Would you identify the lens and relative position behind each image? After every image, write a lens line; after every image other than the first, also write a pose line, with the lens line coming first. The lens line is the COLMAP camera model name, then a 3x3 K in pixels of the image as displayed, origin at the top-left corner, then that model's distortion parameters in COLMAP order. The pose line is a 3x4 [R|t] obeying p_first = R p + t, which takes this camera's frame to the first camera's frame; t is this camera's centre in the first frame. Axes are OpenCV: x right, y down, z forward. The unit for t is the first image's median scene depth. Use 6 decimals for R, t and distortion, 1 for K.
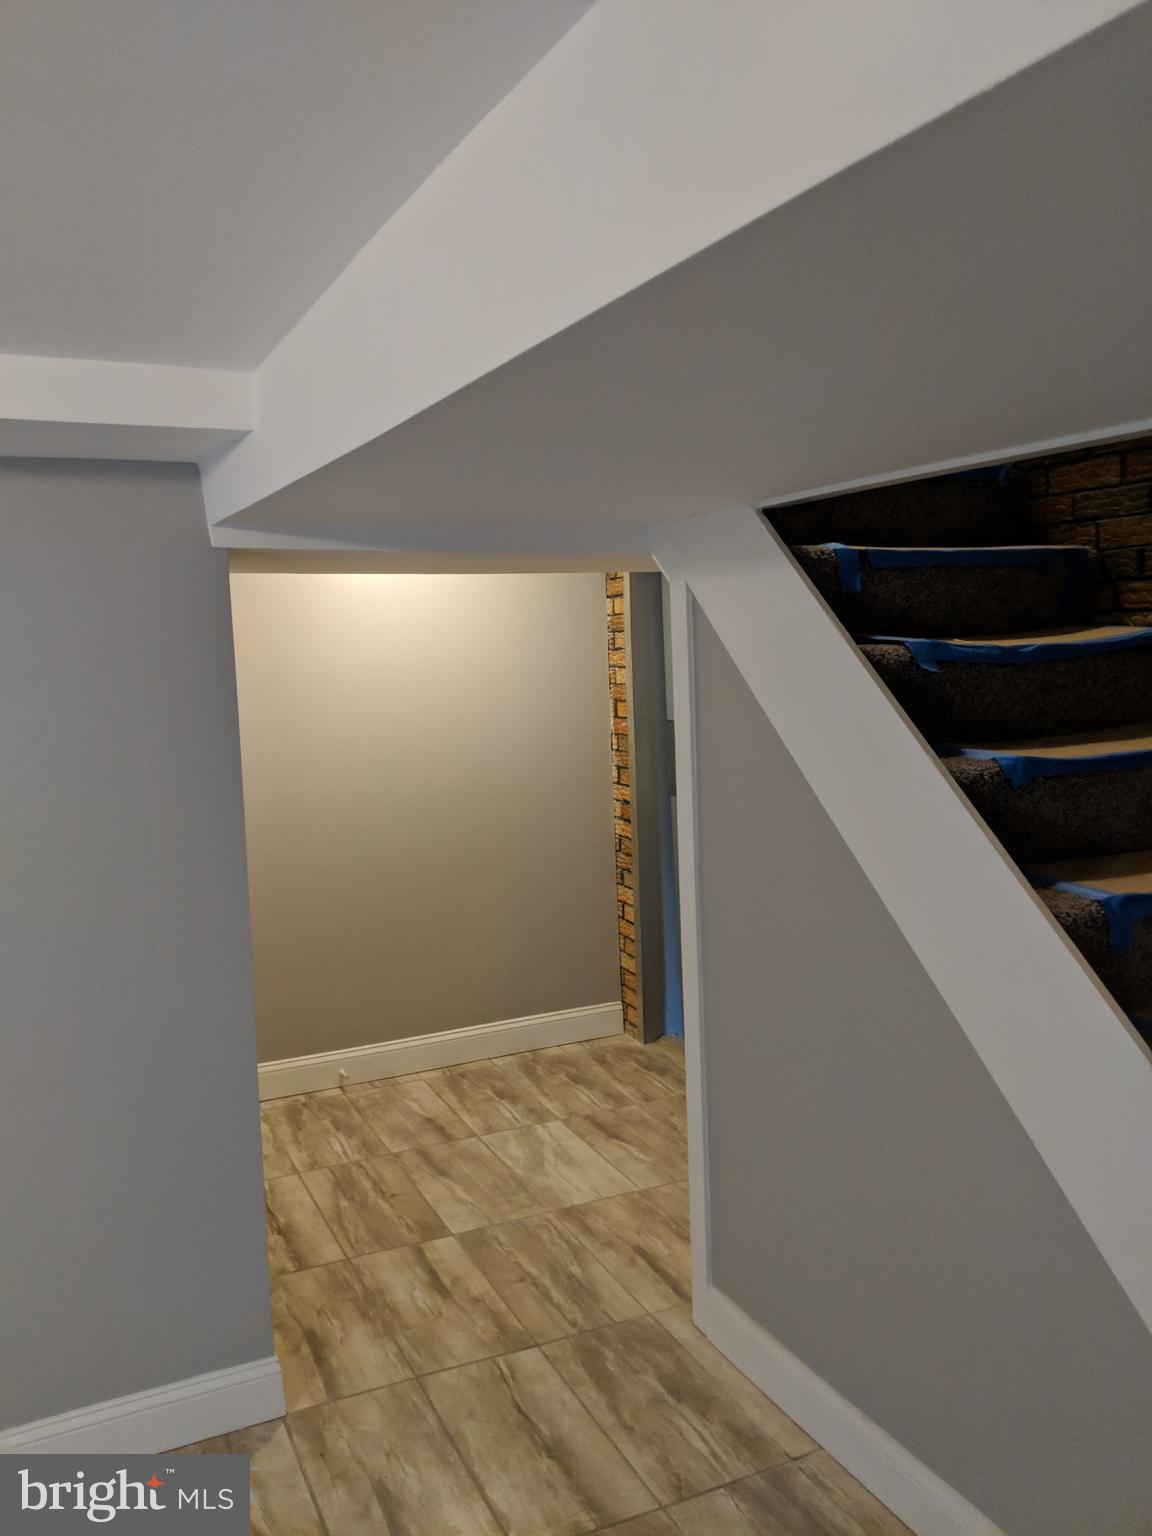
lens RADIAL K [[1228.2, 0, 575.3], [0, 1228.2, 768.4], [0, 0, 1]] dist [0.068917, -0.064435]
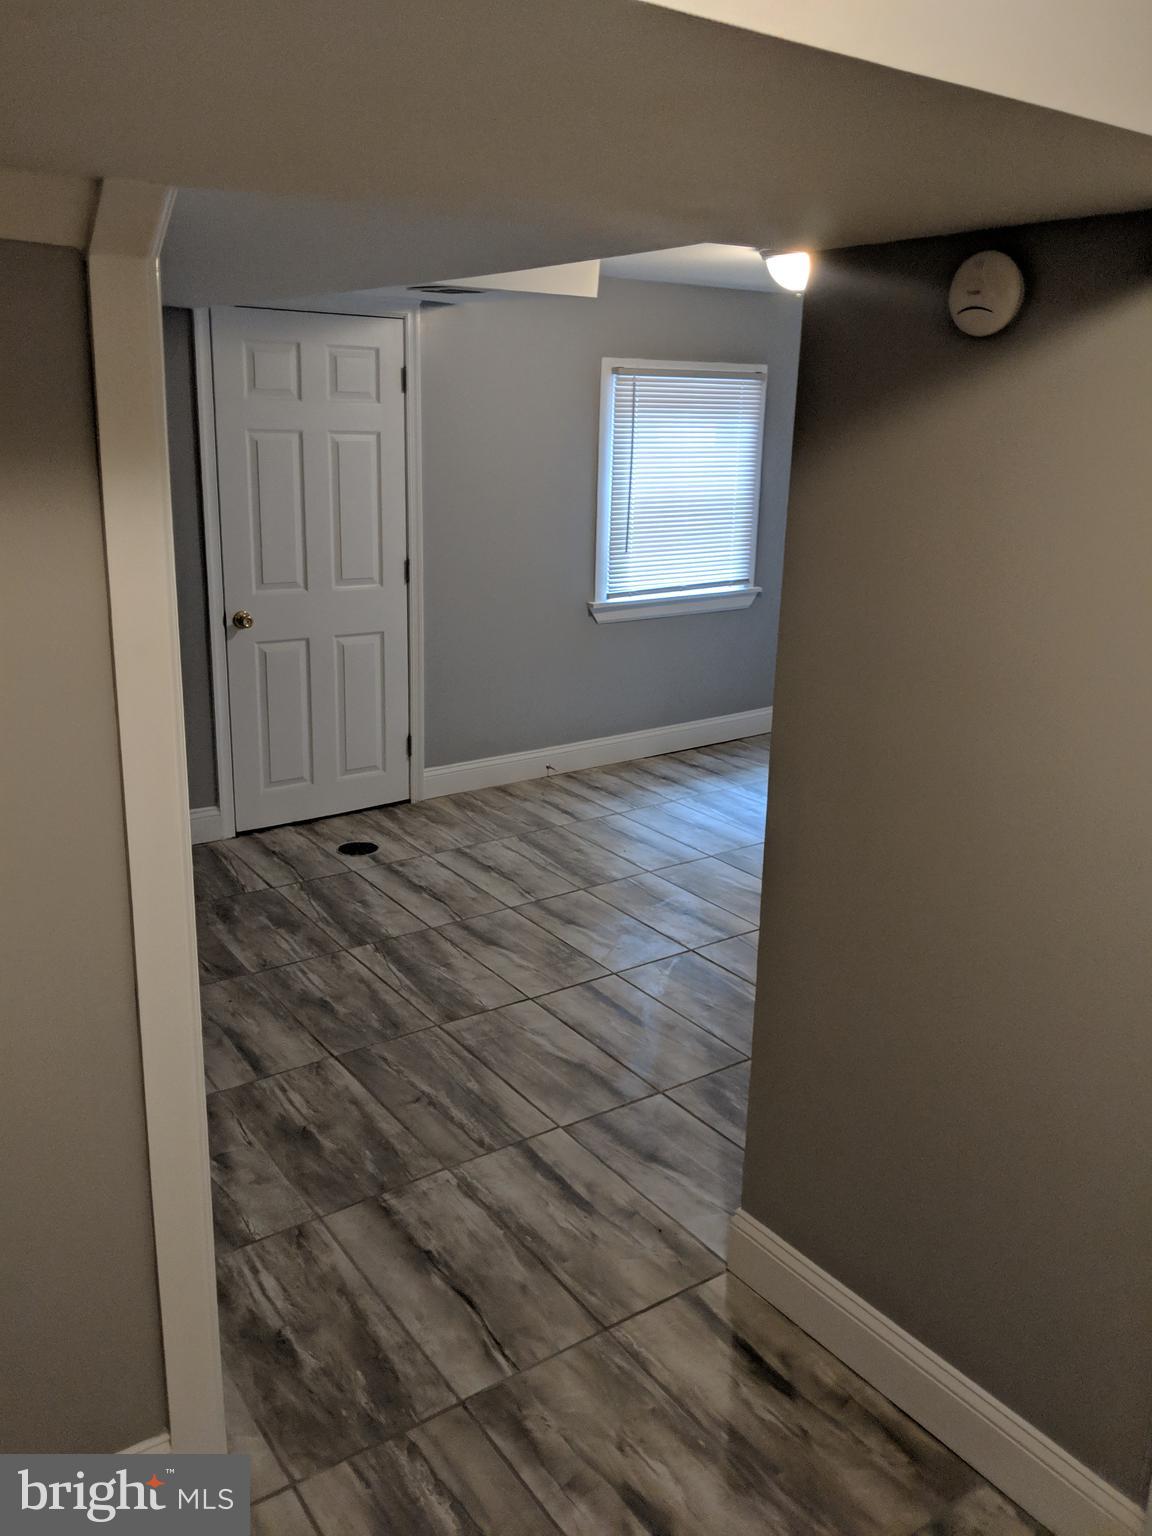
lens RADIAL K [[1228.2, 0, 575.9], [0, 1228.2, 766.8], [0, 0, 1]] dist [0.068917, -0.064435]
pose [[-0.986627, 0.066563, -0.148785, -0.014070], [0.003968, 0.922354, 0.386325, -0.163412], [0.162947, 0.380568, -0.910283, 1.670637]]
